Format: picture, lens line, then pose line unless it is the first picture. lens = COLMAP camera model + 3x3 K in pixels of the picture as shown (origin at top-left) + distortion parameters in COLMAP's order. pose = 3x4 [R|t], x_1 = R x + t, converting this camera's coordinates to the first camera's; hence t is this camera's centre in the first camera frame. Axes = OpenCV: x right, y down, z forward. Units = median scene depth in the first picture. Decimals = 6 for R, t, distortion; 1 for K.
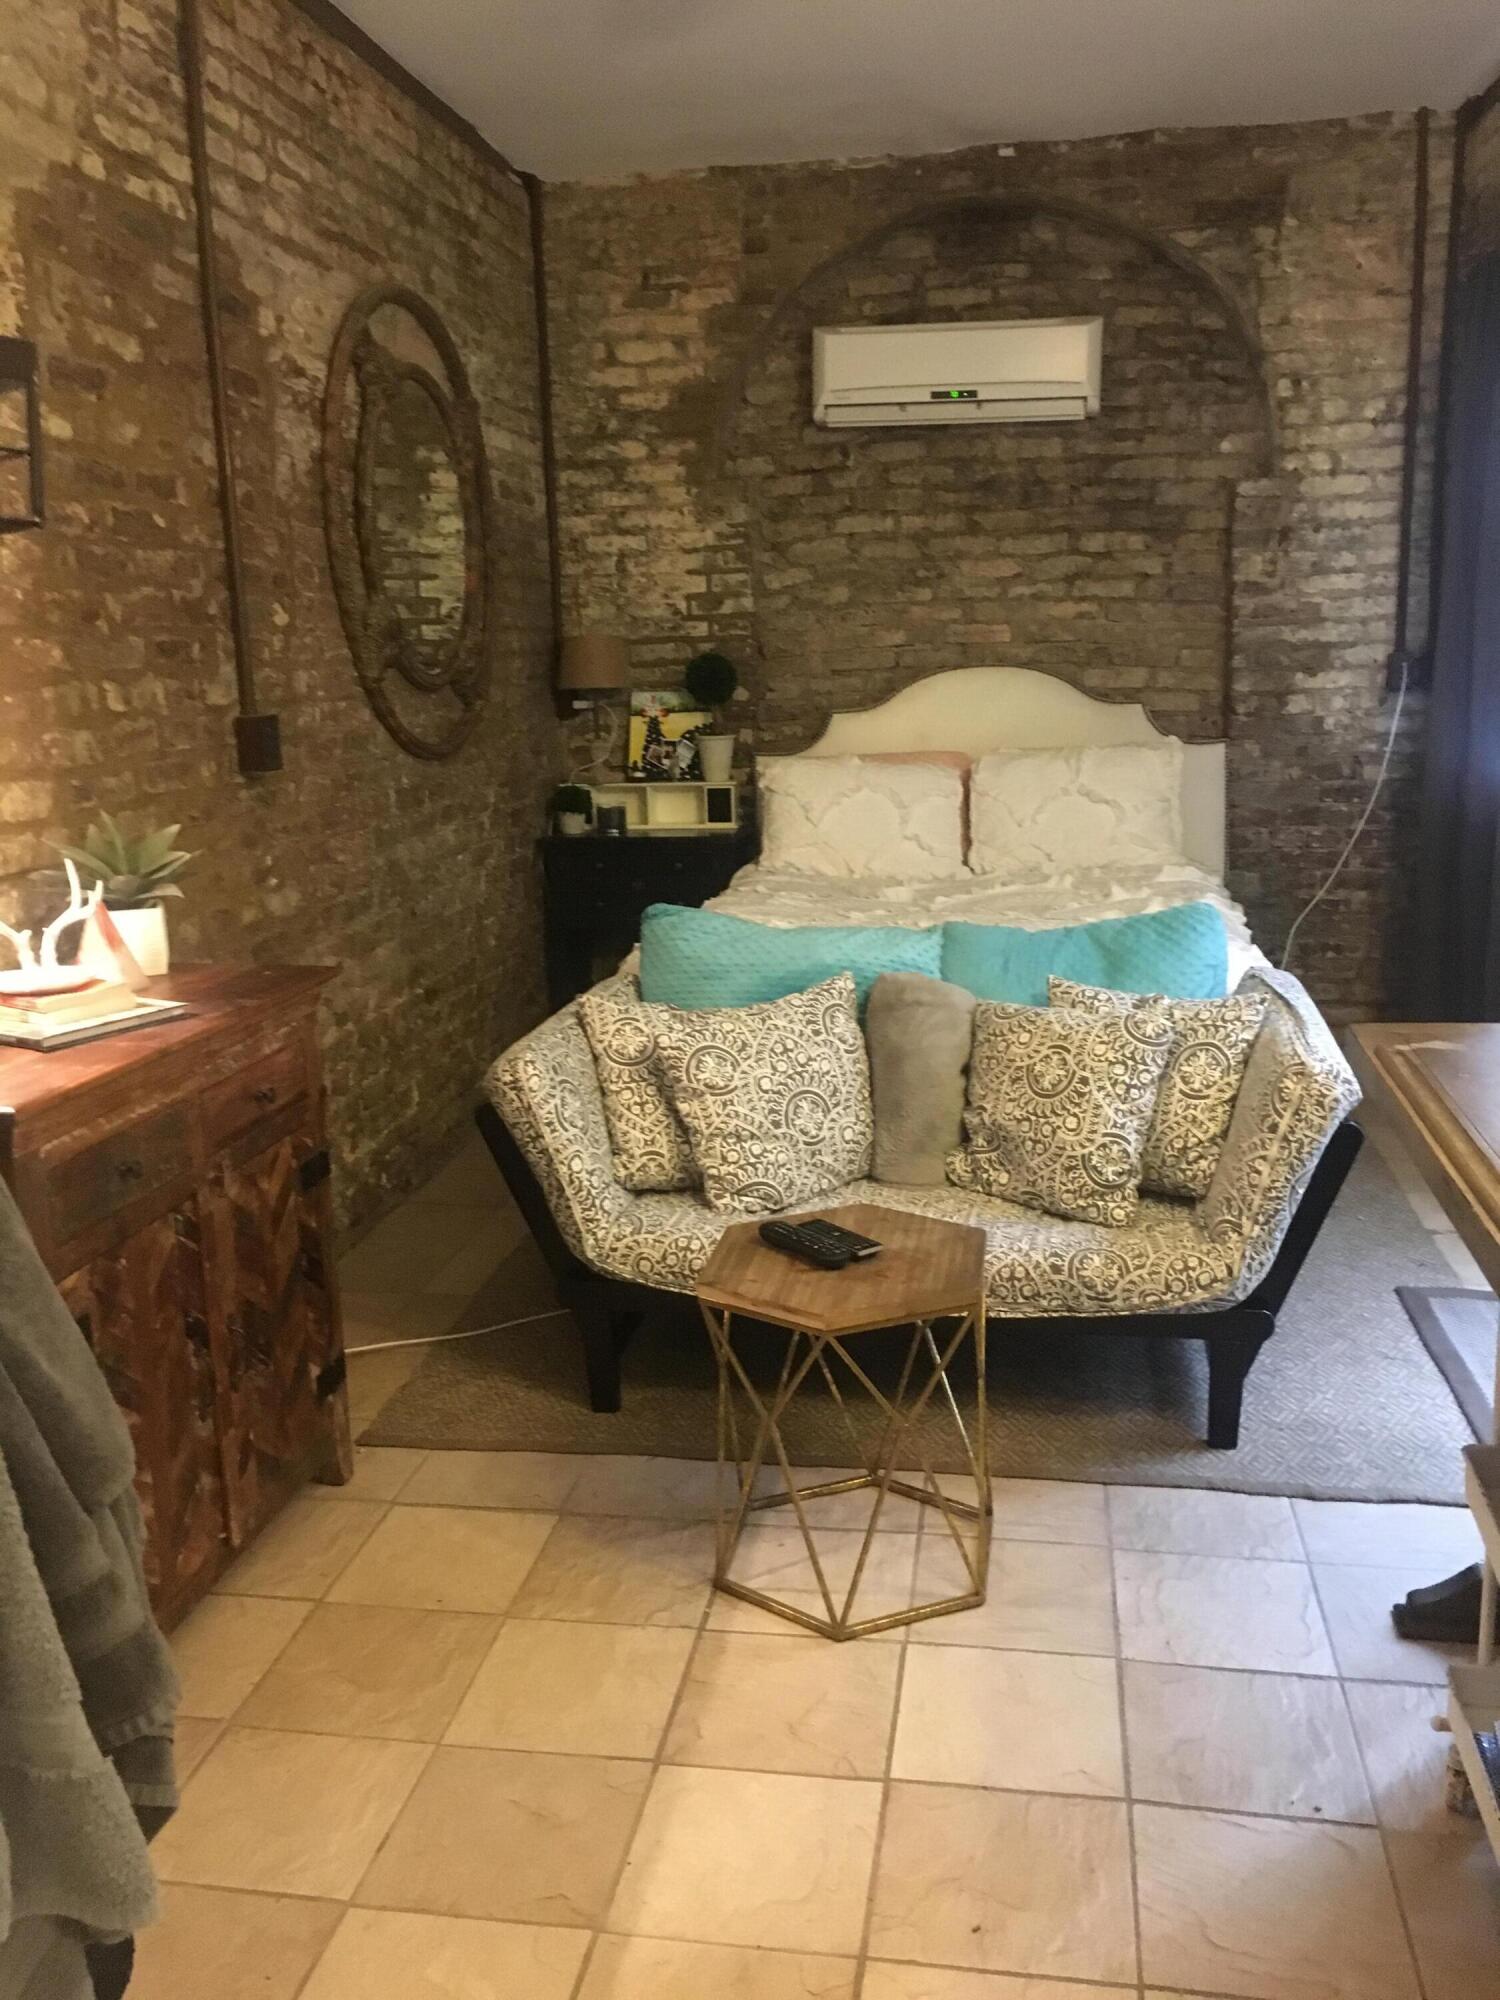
lens RADIAL K [[1671.1, 0, 757.3], [0, 1671.1, 988.5], [0, 0, 1]] dist [0.076064, -0.100788]
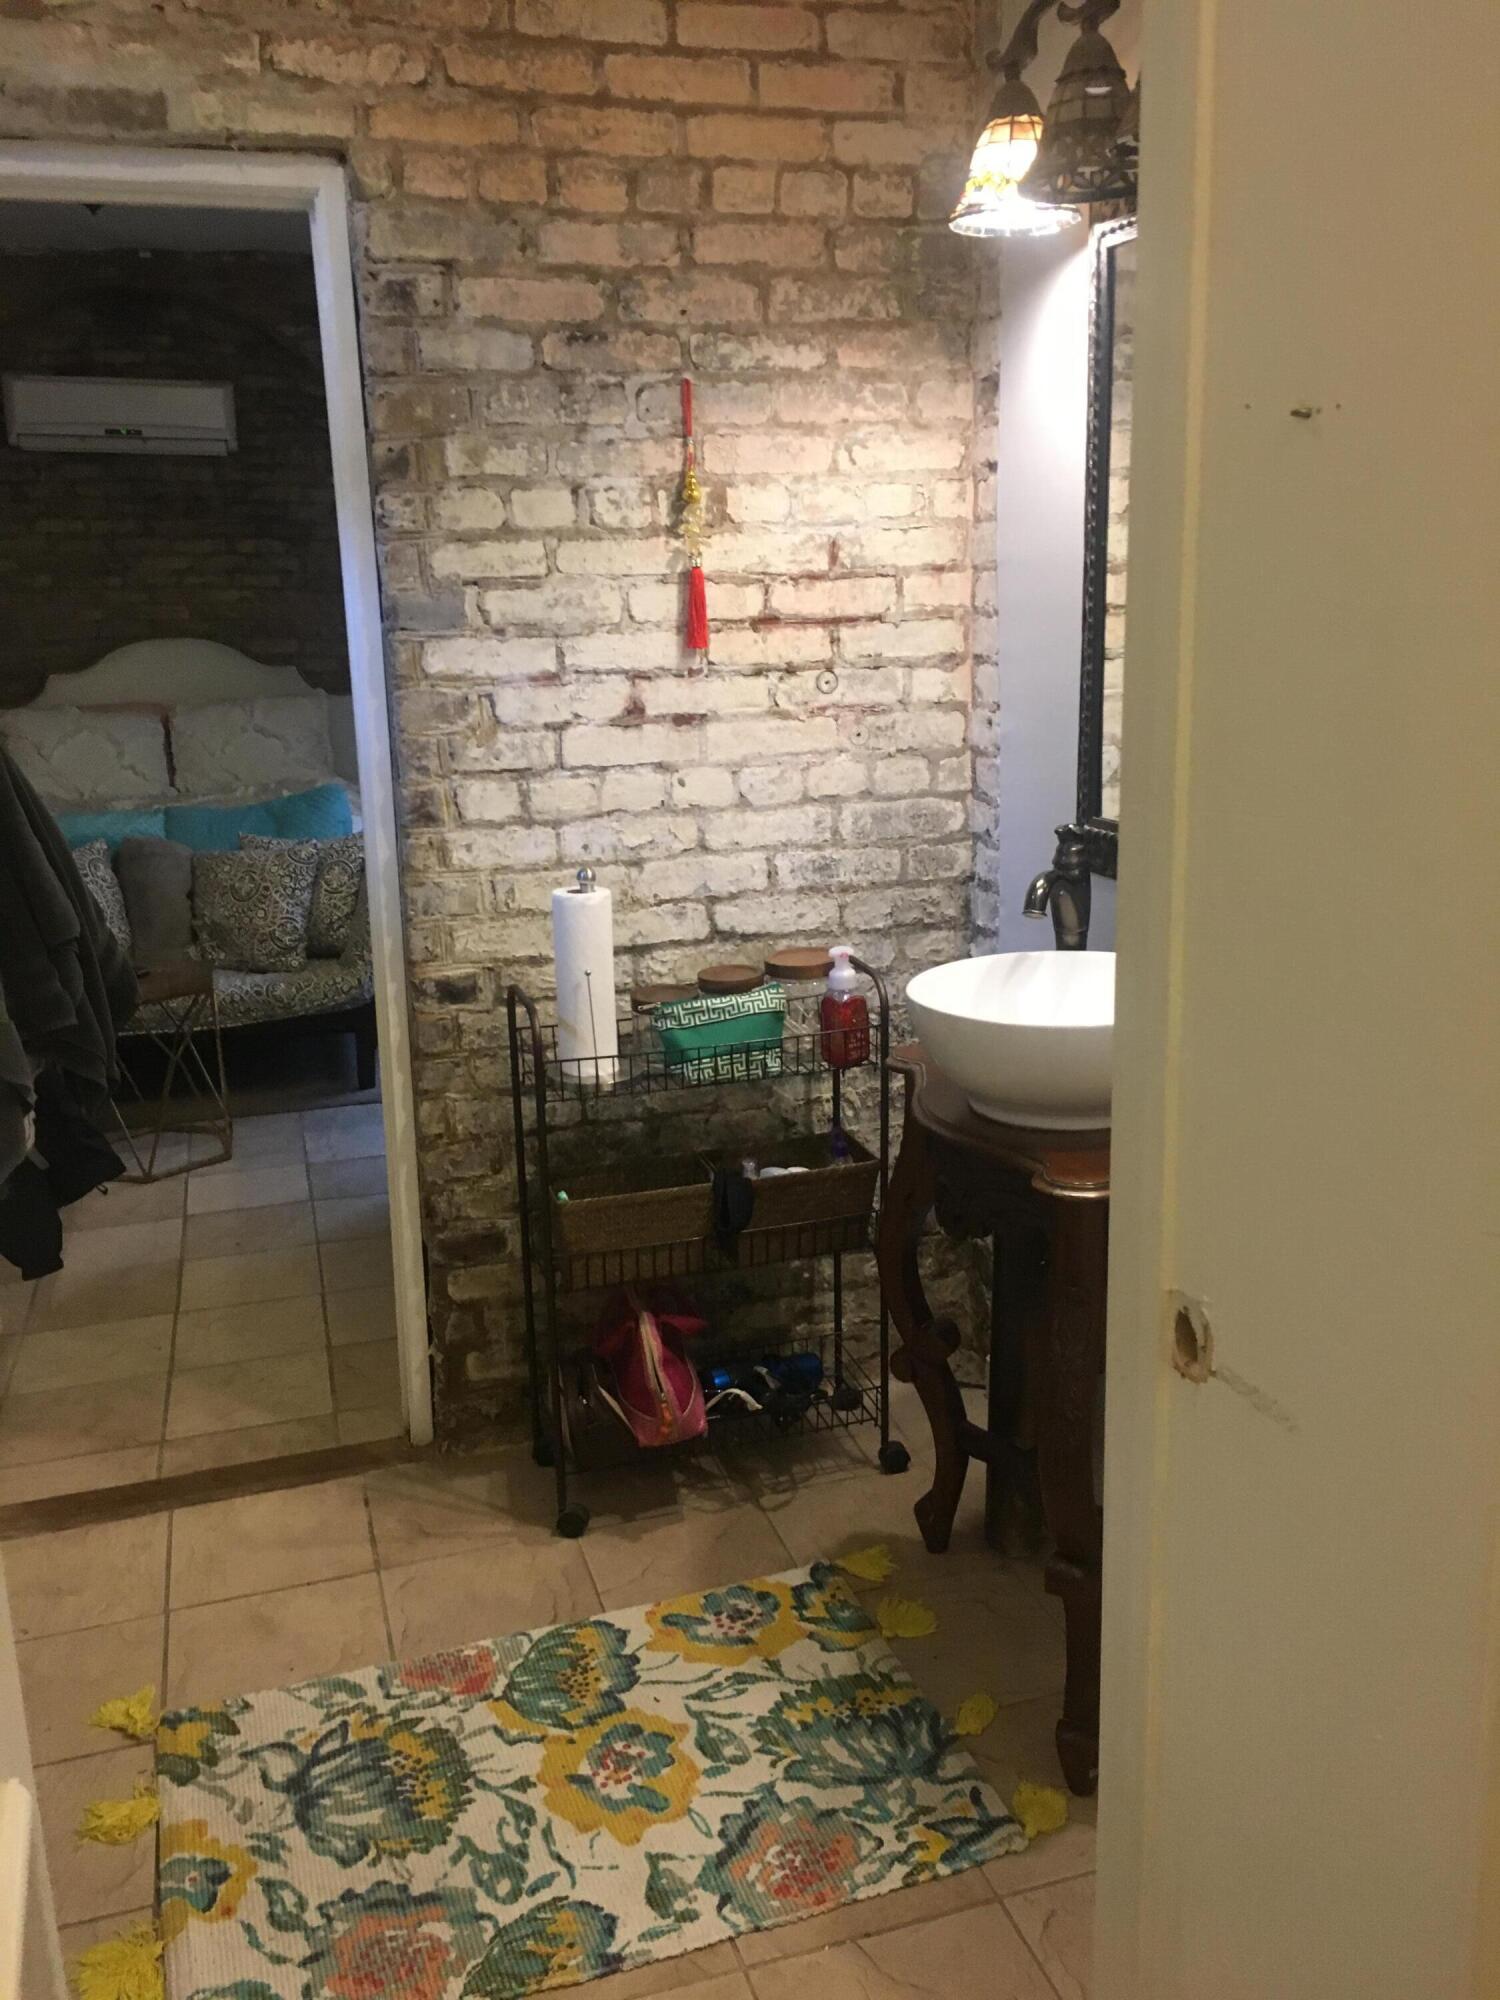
lens RADIAL K [[1671.1, 0, 757.3], [0, 1671.1, 988.5], [0, 0, 1]] dist [0.076064, -0.100788]
pose [[0.893685, -0.097211, 0.438038, -0.064701], [0.090676, 0.995234, 0.035870, 0.082209], [-0.439438, 0.007663, 0.898240, -0.419401]]
